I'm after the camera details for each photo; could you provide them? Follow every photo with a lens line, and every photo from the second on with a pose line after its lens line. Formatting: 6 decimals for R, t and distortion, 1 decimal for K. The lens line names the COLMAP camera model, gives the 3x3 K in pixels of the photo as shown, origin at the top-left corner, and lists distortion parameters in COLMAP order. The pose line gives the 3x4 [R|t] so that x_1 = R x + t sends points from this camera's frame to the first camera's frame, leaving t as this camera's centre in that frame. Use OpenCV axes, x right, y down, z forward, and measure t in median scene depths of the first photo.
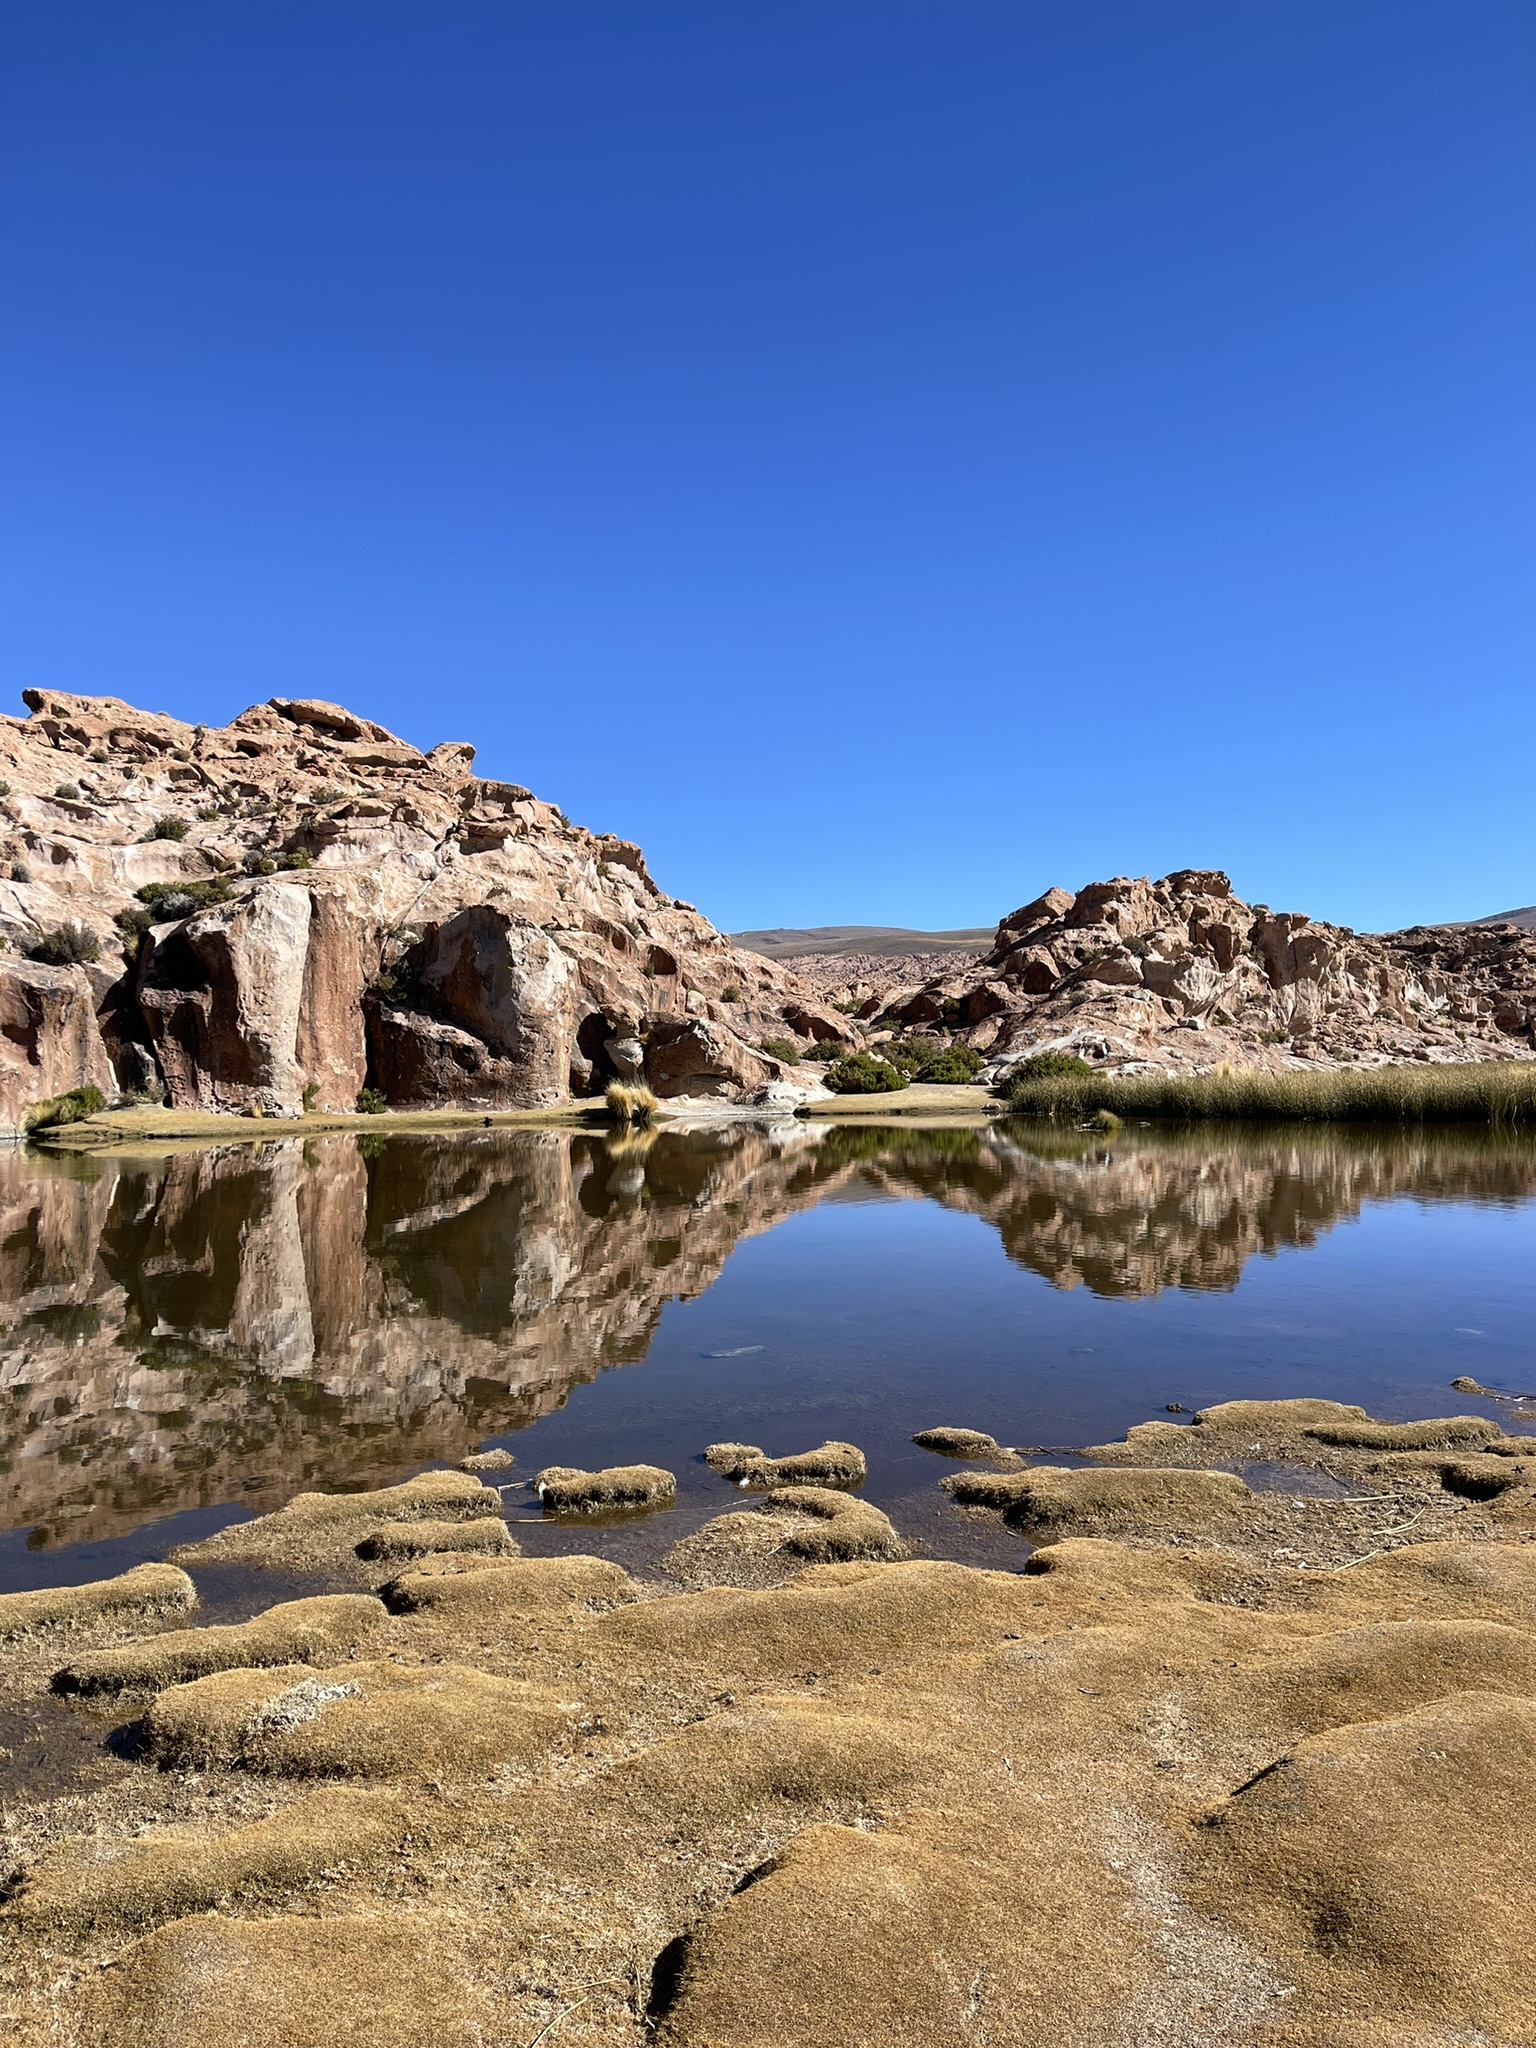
lens RADIAL K [[1554.9, 0, 748.2], [0, 1554.9, 1051.0], [0, 0, 1]] dist [0.006510, 0.027720]
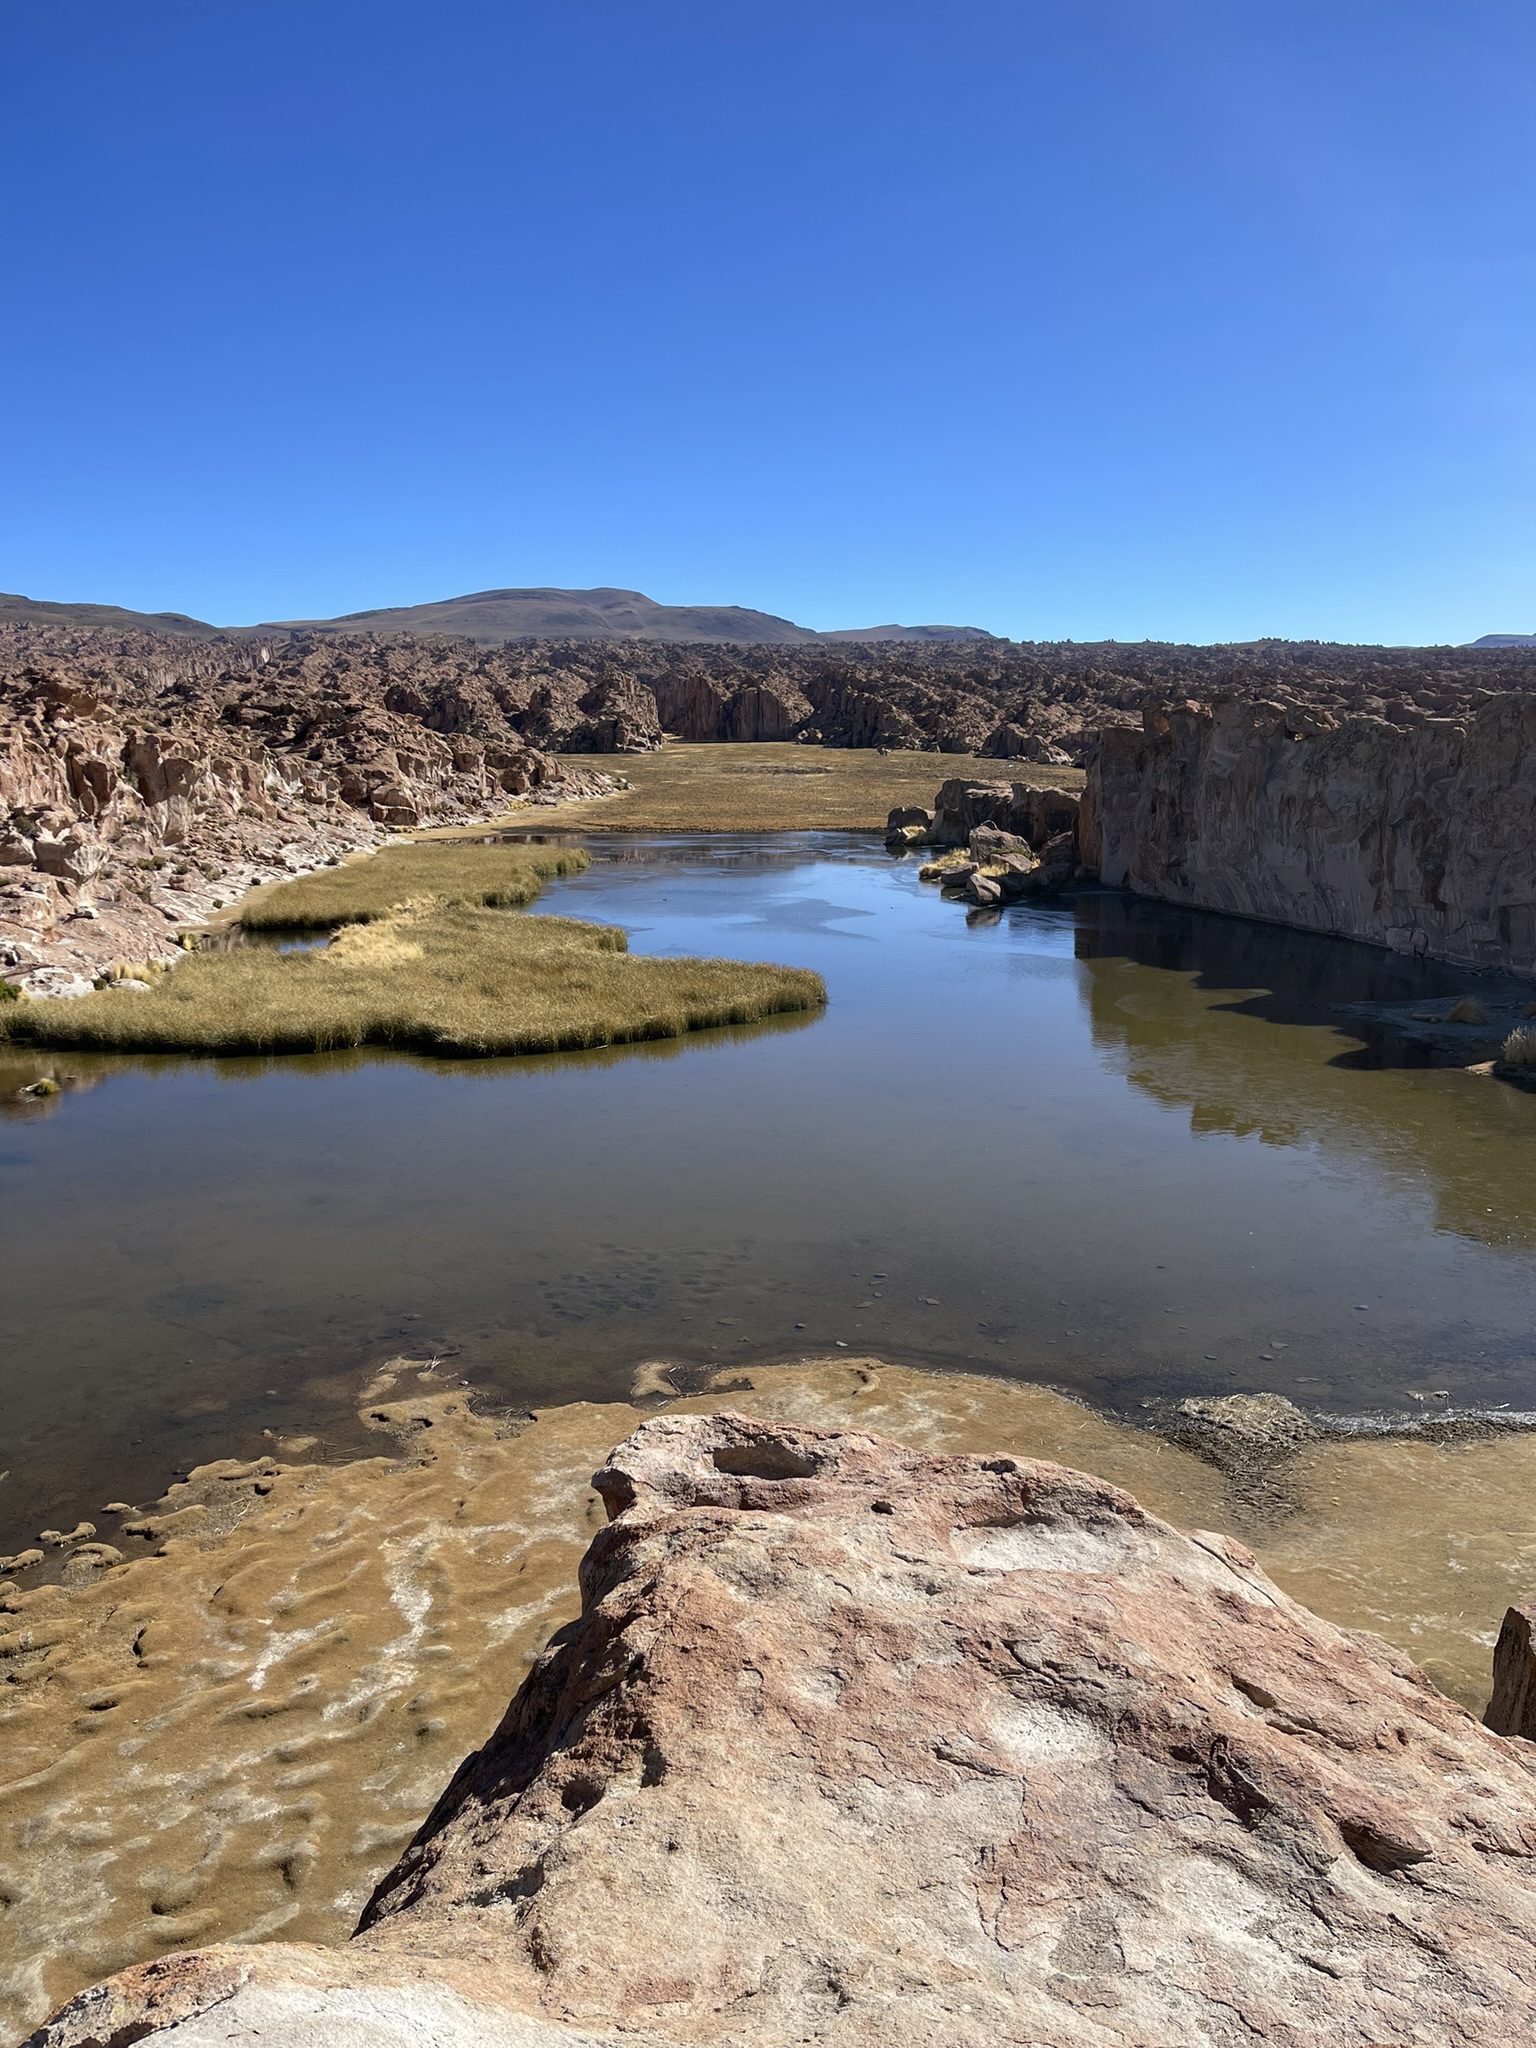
lens RADIAL K [[1554.9, 0, 769.4], [0, 1554.9, 1042.7], [0, 0, 1]] dist [0.006510, 0.027720]
pose [[0.762236, -0.105734, 0.638606, -0.056066], [-0.015189, 0.983376, 0.180947, -0.091775], [-0.647122, -0.147624, 0.747958, -0.153070]]
